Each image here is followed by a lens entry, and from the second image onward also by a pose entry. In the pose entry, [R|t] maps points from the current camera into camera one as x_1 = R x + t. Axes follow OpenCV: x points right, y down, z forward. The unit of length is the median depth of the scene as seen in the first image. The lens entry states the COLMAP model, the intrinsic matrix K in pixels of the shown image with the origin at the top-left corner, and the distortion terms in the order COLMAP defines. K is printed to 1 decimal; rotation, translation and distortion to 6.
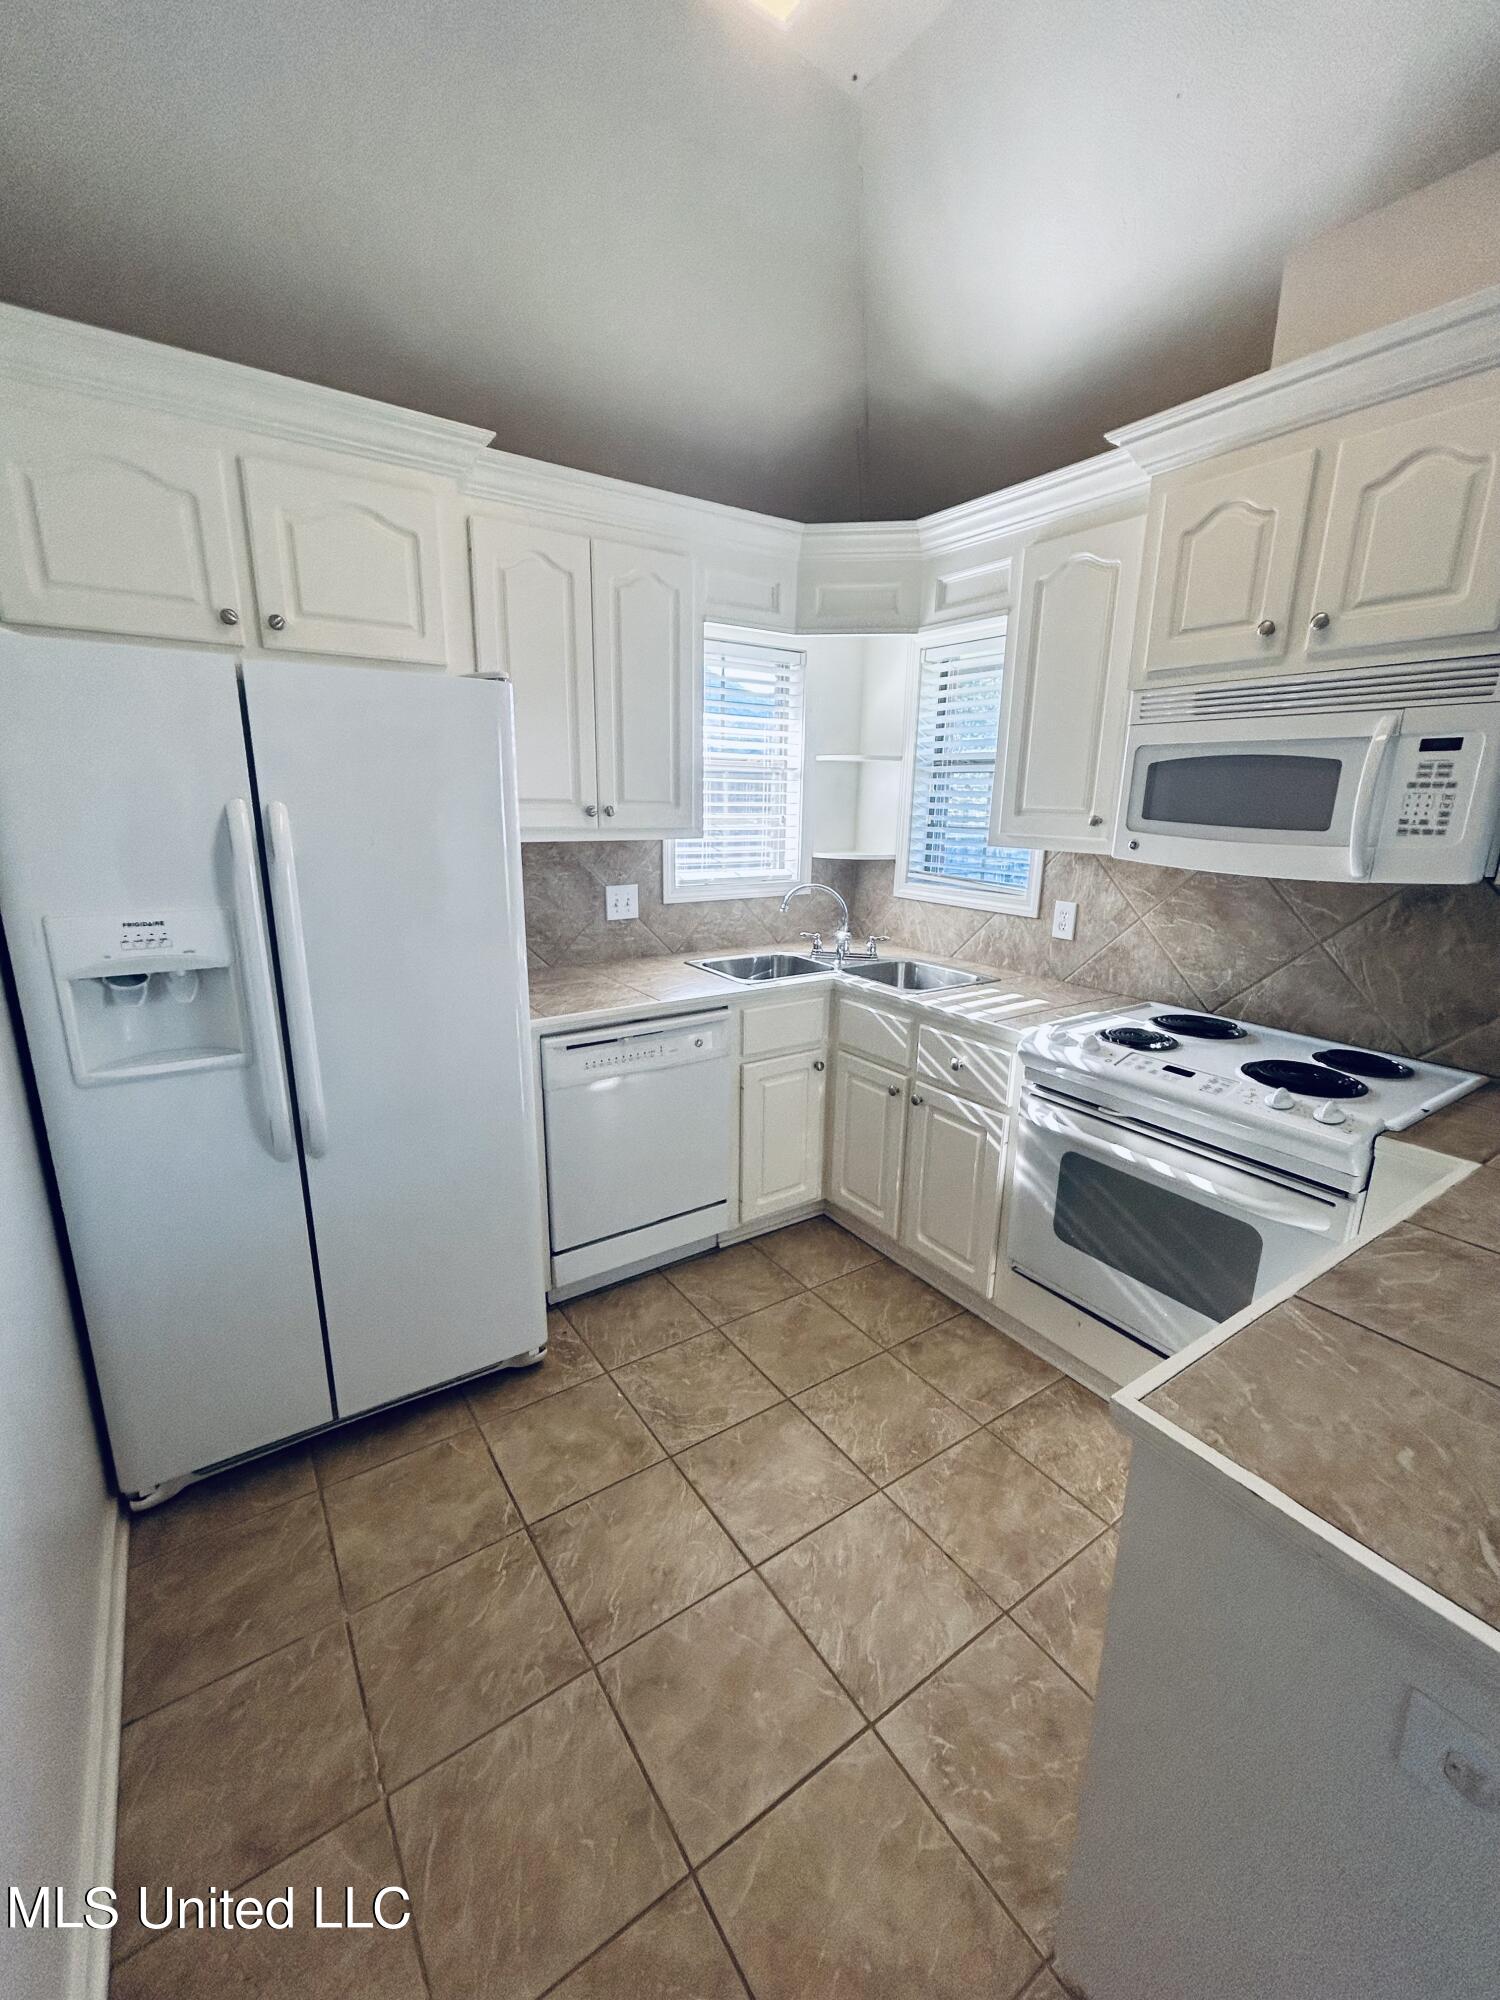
lens RADIAL K [[816.3, 0, 747.3], [0, 816.3, 1004.3], [0, 0, 1]] dist [-0.003595, 0.001587]
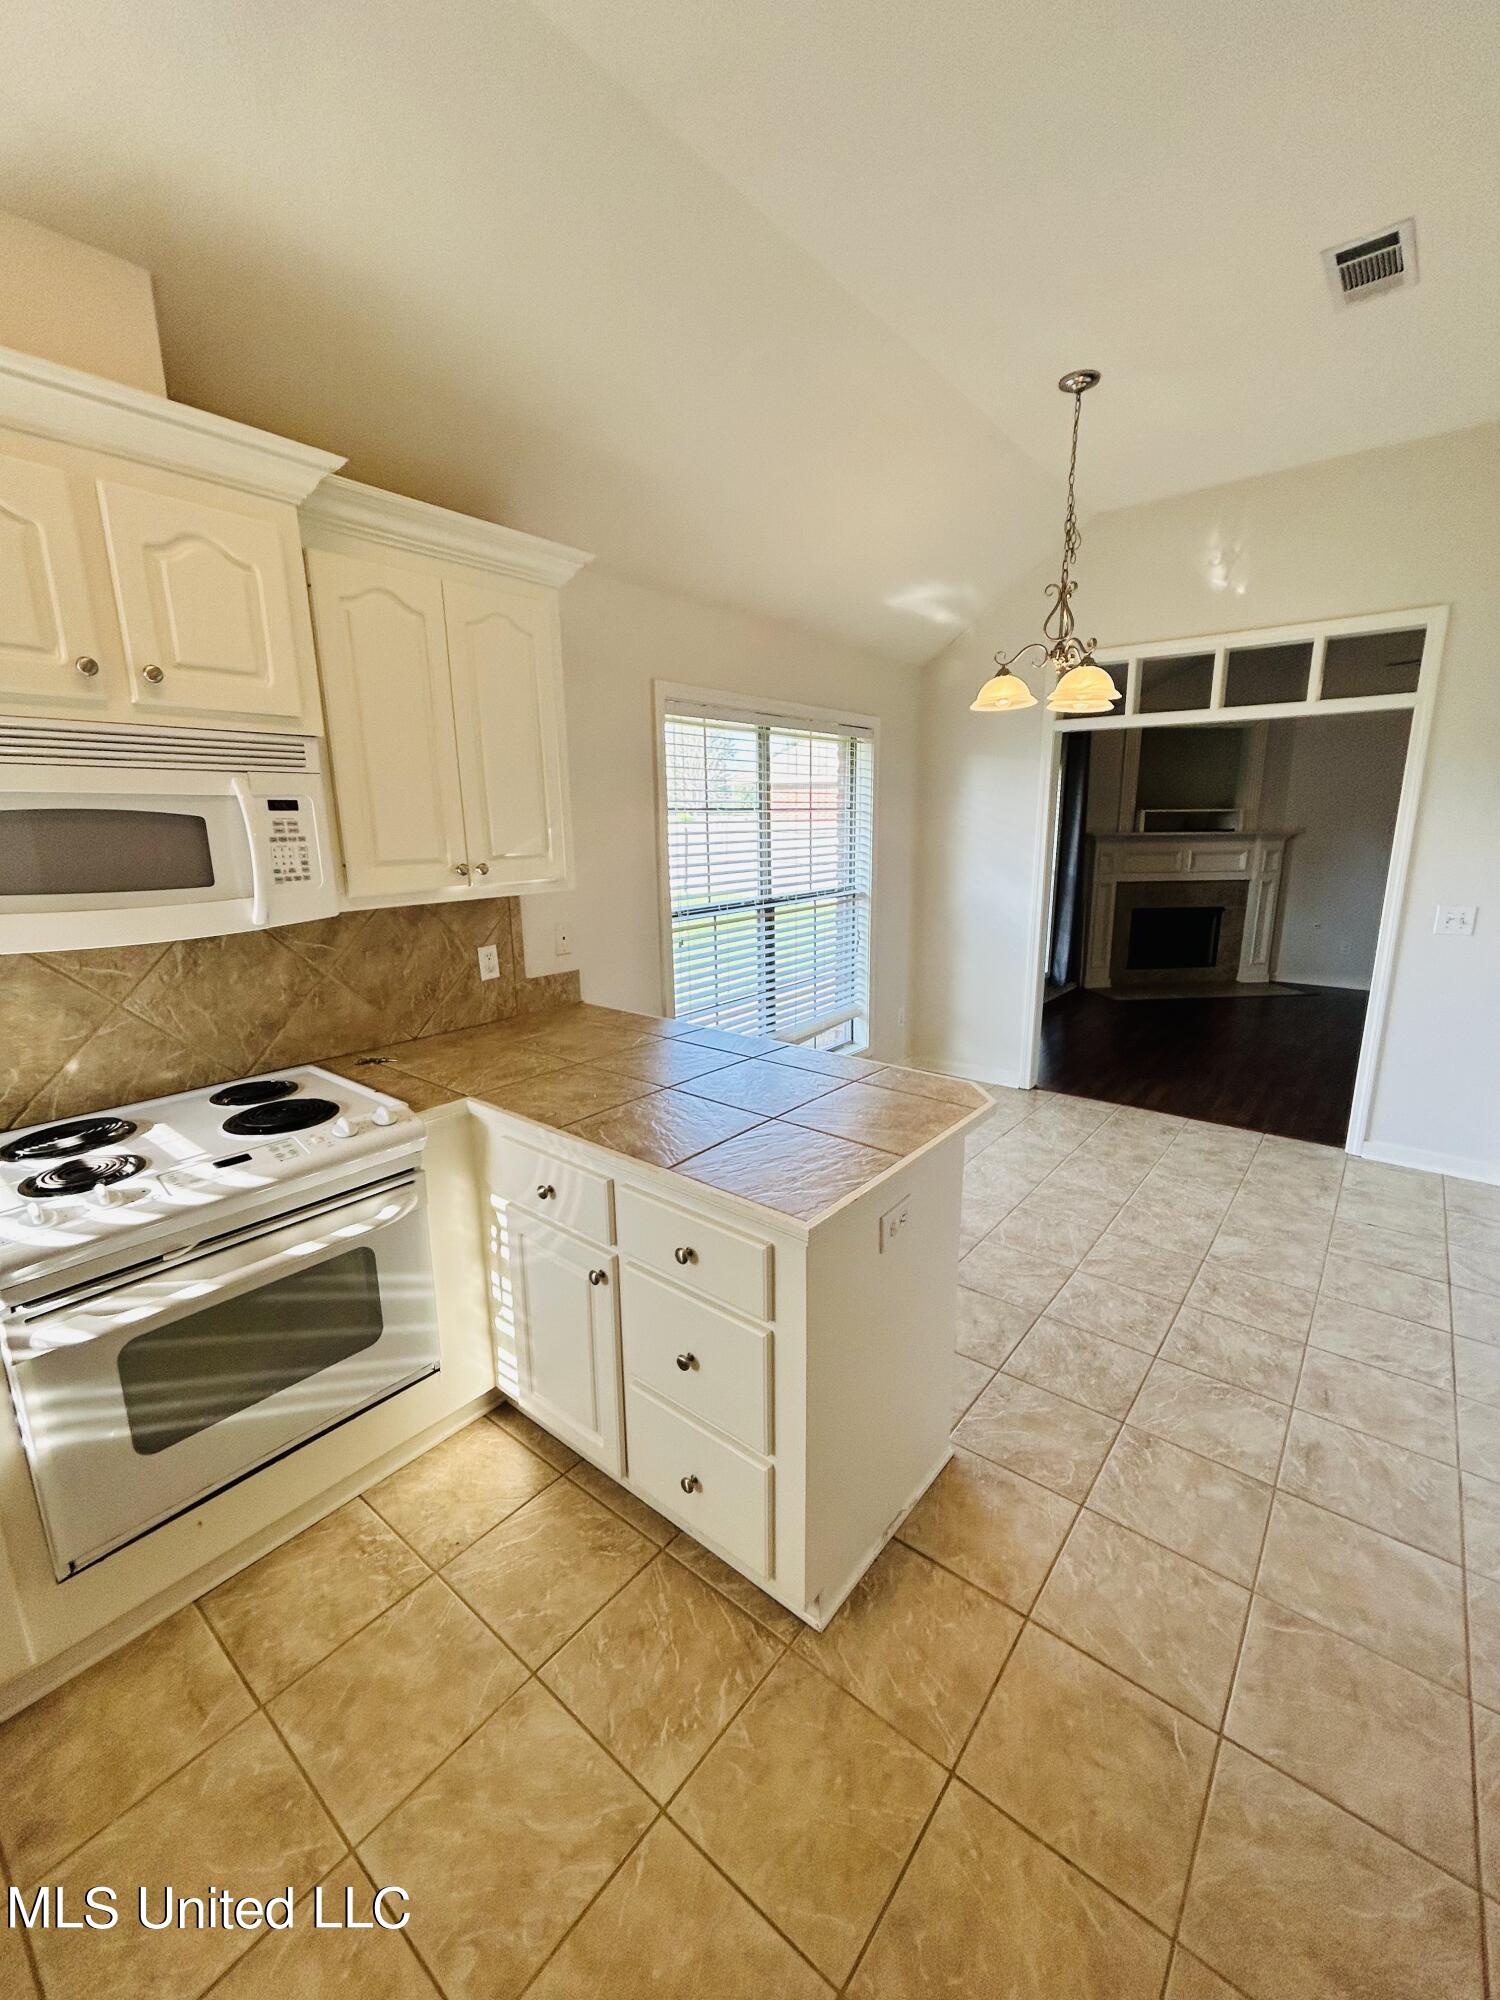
lens RADIAL K [[816.3, 0, 755.6], [0, 816.3, 1003.6], [0, 0, 1]] dist [-0.003595, 0.001587]
pose [[-0.296655, -0.223851, 0.928379, -0.440727], [0.240192, 0.923400, 0.299401, -0.211346], [-0.924285, 0.311808, -0.220164, 0.624335]]
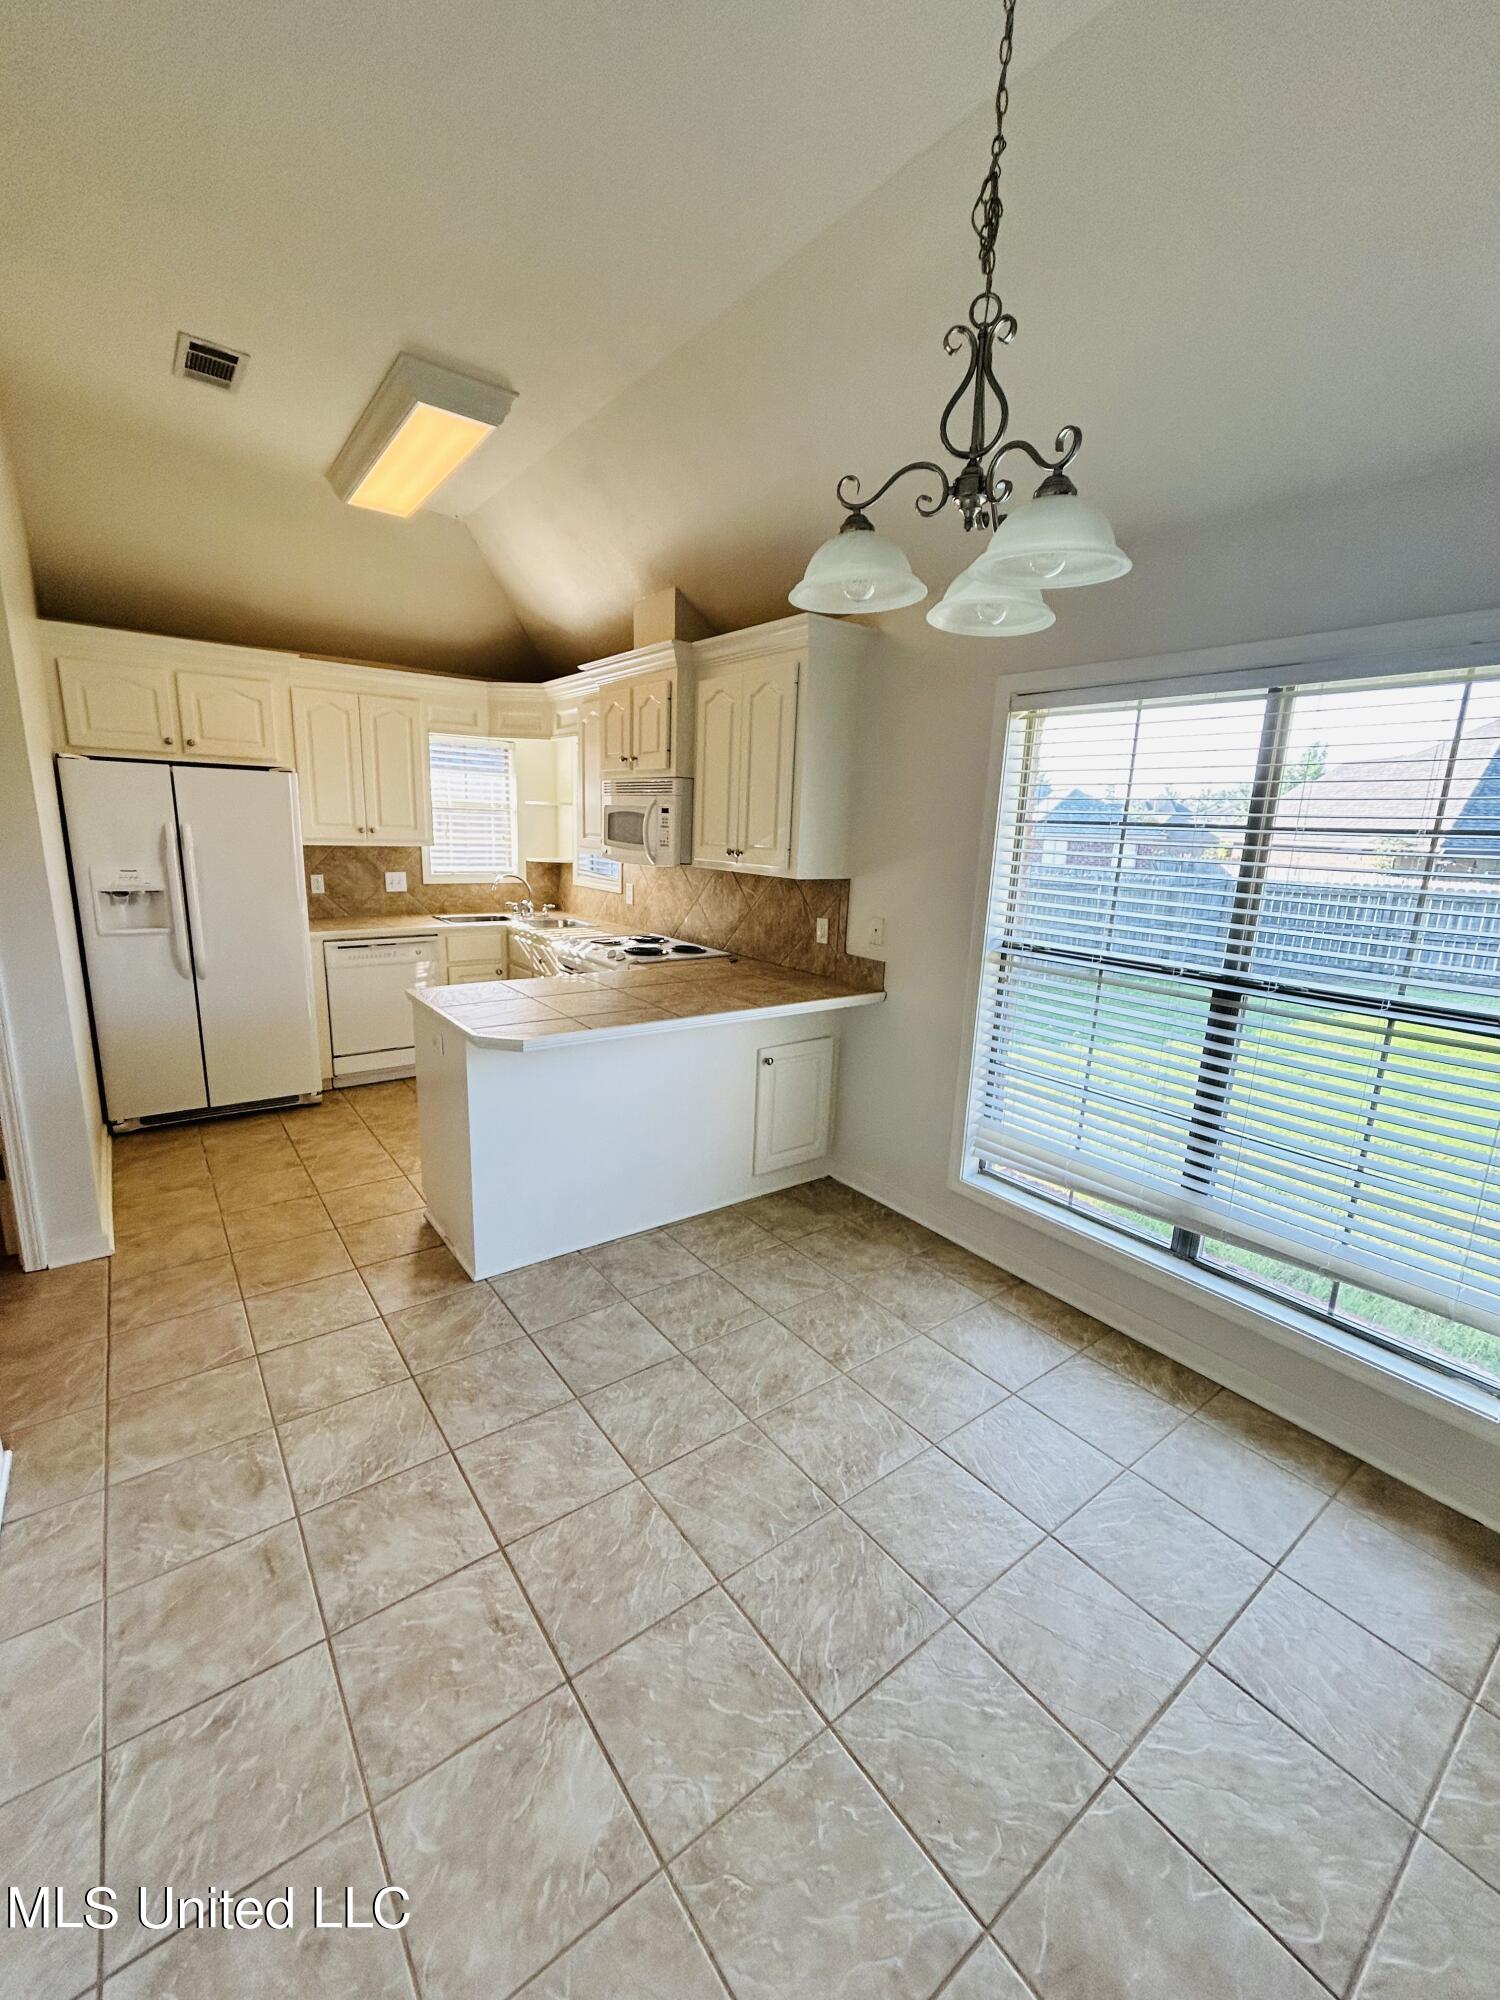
lens RADIAL K [[816.3, 0, 747.8], [0, 816.3, 1005.3], [0, 0, 1]] dist [-0.003595, 0.001587]
pose [[0.998617, 0.011294, 0.051356, 0.856848], [-0.009897, 0.999576, -0.027391, 0.302614], [-0.051644, 0.026845, 0.998305, -1.315599]]
